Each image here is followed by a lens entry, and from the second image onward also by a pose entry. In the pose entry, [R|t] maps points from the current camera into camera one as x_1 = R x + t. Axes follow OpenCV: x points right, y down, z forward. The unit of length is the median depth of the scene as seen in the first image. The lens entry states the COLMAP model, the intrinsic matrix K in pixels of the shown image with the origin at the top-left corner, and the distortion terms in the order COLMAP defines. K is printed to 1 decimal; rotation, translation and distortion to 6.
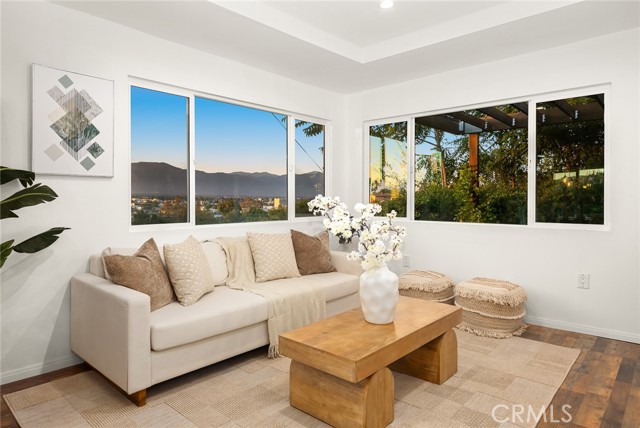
lens RADIAL K [[391.9, 0, 324.9], [0, 391.9, 199.7], [0, 0, 1]] dist [0.001432, 0.000163]
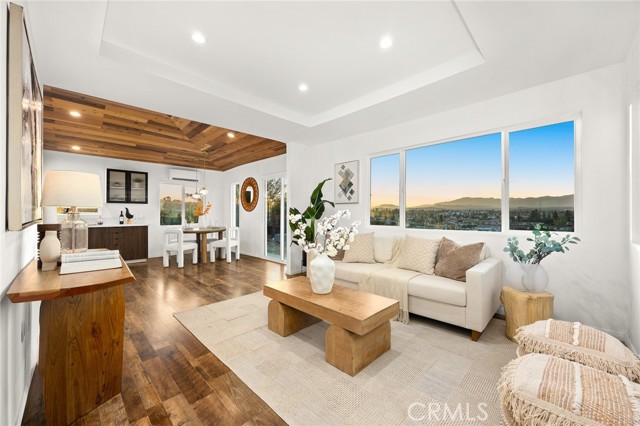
lens RADIAL K [[255.3, 0, 325.8], [0, 255.3, 212.2], [0, 0, 1]] dist [0.003189, 0.000081]
pose [[-0.043493, -0.003574, -0.999047, 0.992093], [0.001471, 0.999992, -0.003641, 0.001937], [0.999053, -0.001628, -0.043487, 0.922387]]
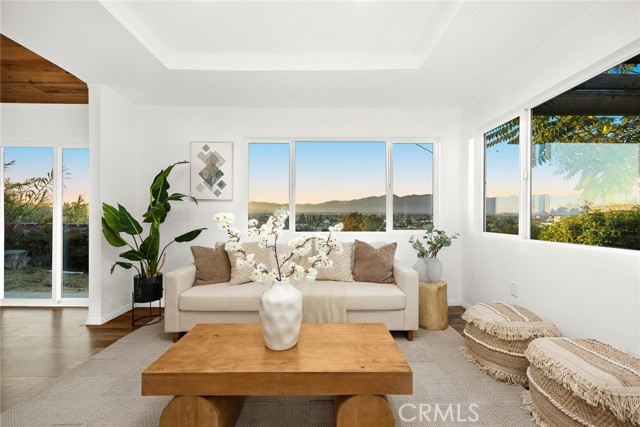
lens RADIAL K [[255.3, 0, 316.0], [0, 255.3, 217.0], [0, 0, 1]] dist [0.003189, 0.000081]
pose [[0.673179, 0.002670, -0.739475, 0.530789], [-0.002538, 0.999996, 0.001300, 0.012928], [0.739475, 0.001002, 0.673183, 0.560159]]
